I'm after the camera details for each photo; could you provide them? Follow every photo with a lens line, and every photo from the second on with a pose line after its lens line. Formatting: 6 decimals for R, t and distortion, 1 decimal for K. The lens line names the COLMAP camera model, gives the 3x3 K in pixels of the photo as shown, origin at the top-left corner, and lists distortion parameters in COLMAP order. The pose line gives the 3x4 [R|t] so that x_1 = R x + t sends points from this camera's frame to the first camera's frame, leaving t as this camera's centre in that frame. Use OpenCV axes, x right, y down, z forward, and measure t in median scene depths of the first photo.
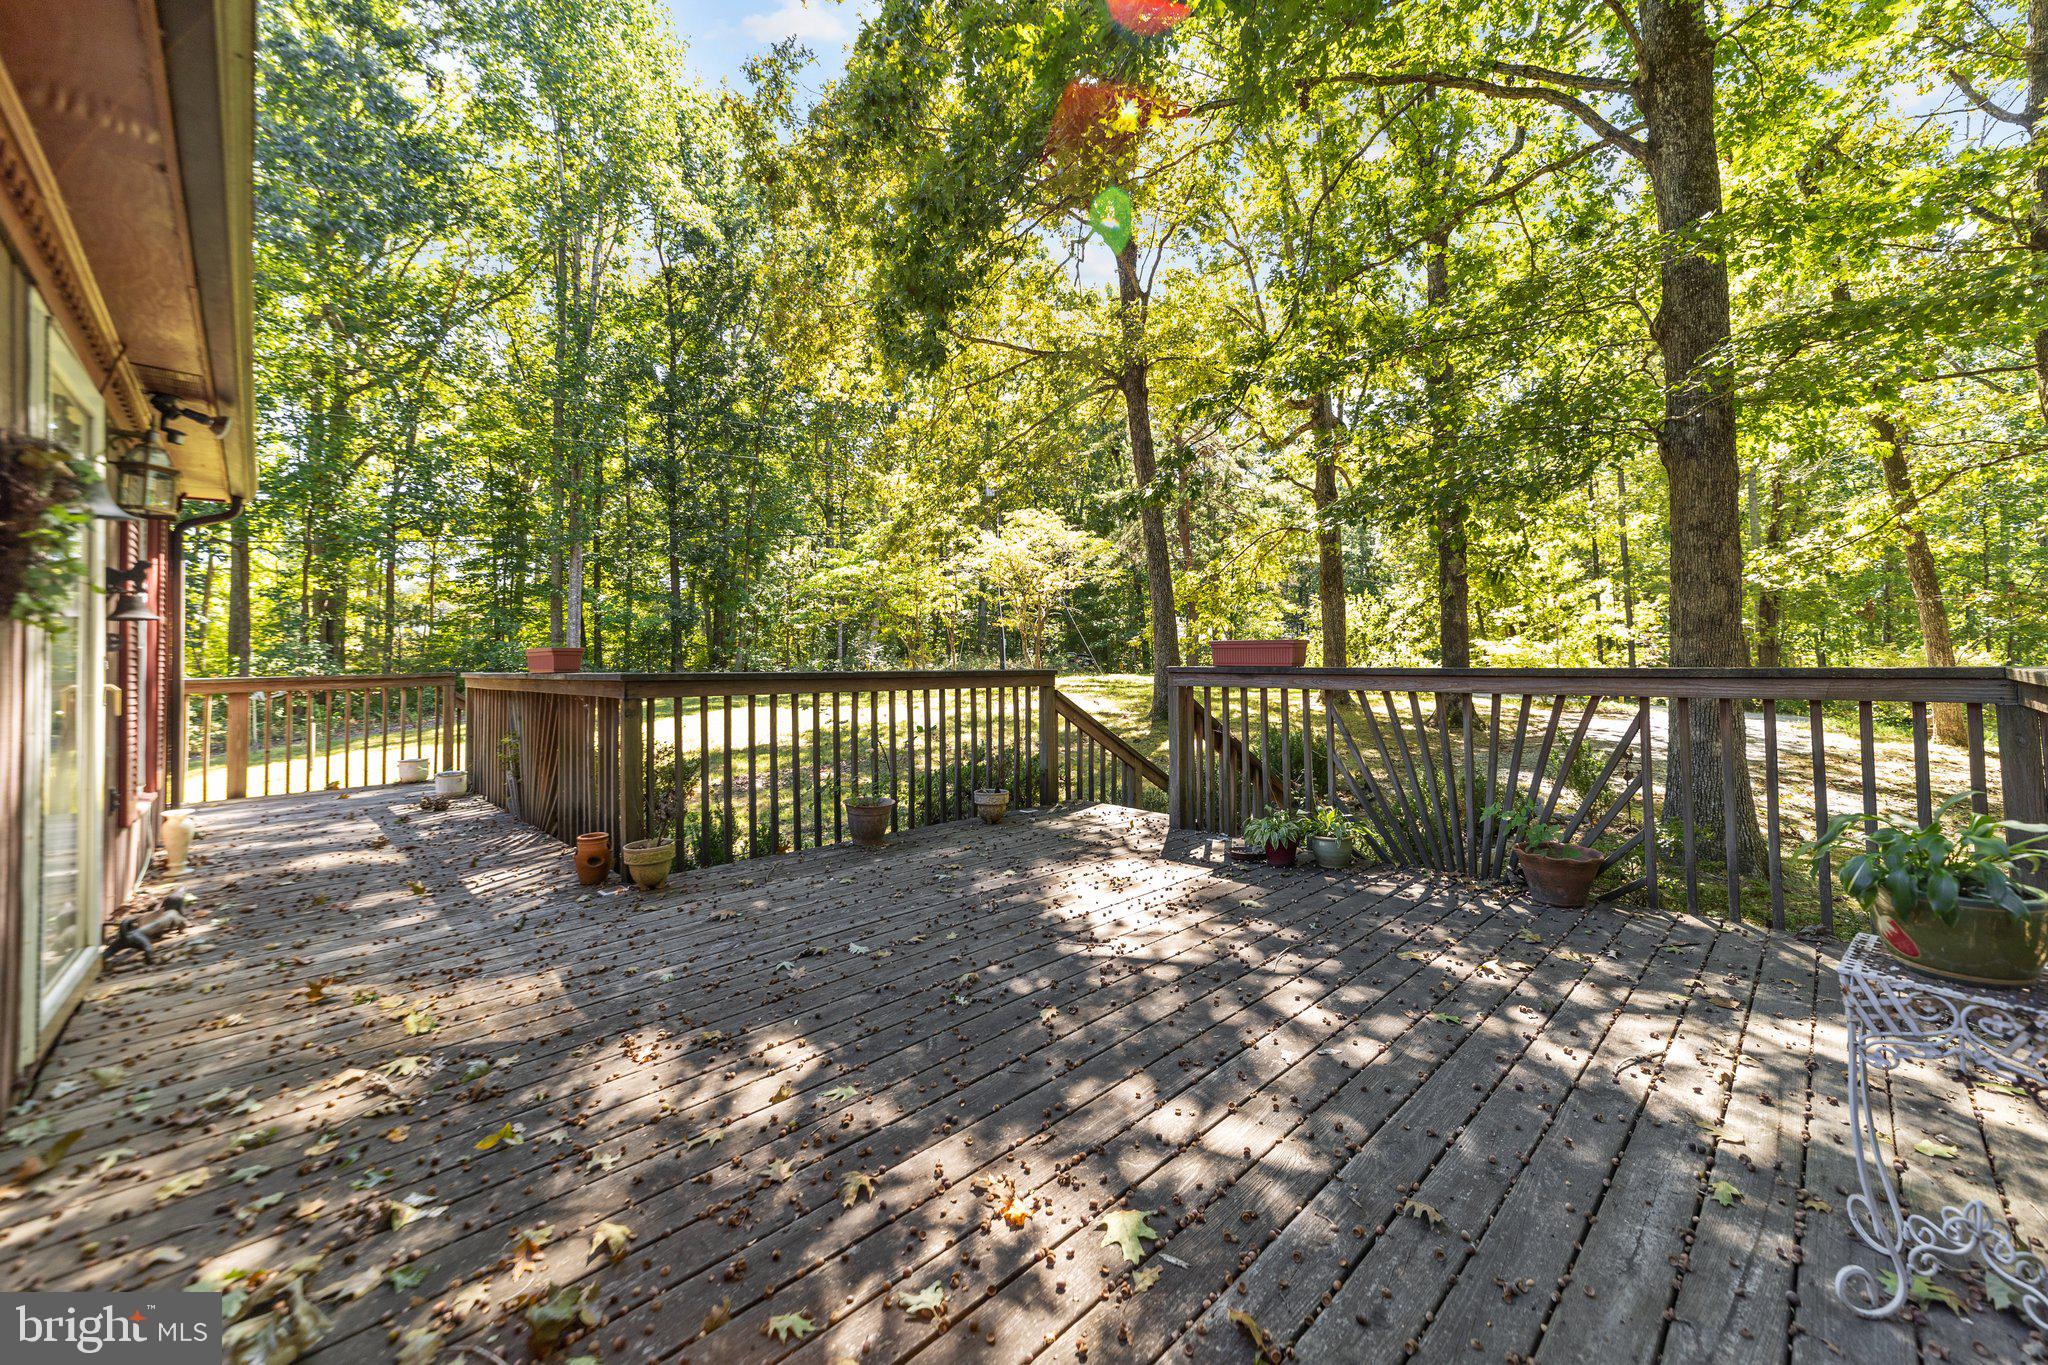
lens RADIAL K [[788.6, 0, 1025.6], [0, 788.6, 694.2], [0, 0, 1]] dist [-0.002252, 0.003517]
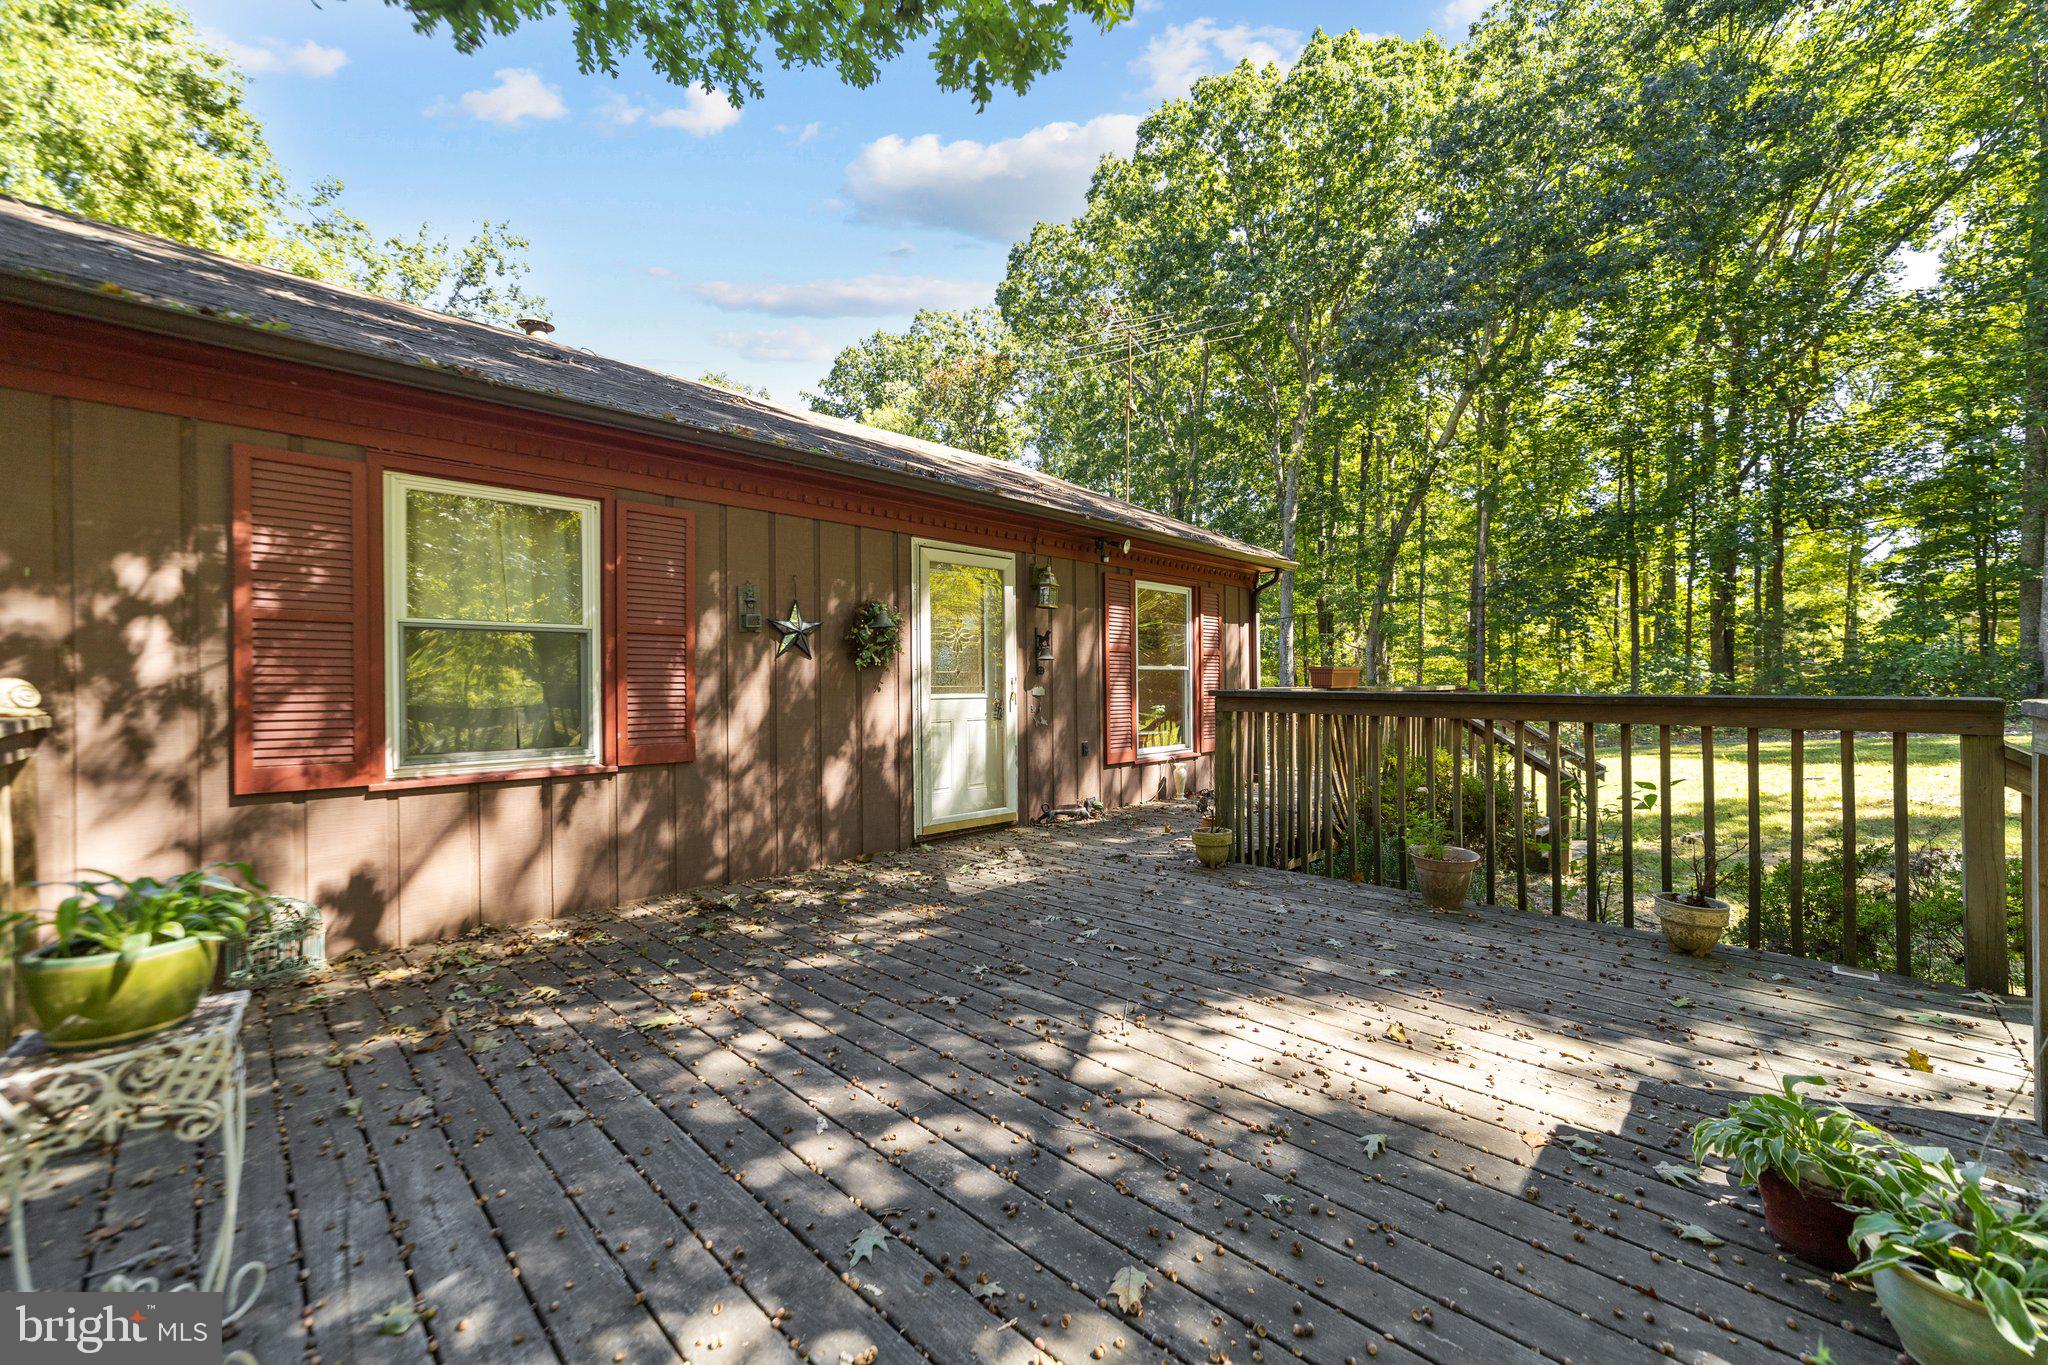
lens RADIAL K [[788.6, 0, 1025.6], [0, 788.6, 694.2], [0, 0, 1]] dist [-0.002252, 0.003517]
pose [[0.027395, -0.001382, -0.999624, 1.152630], [-0.047470, 0.998869, -0.002682, -0.015942], [0.998497, 0.047526, 0.027298, 1.092660]]
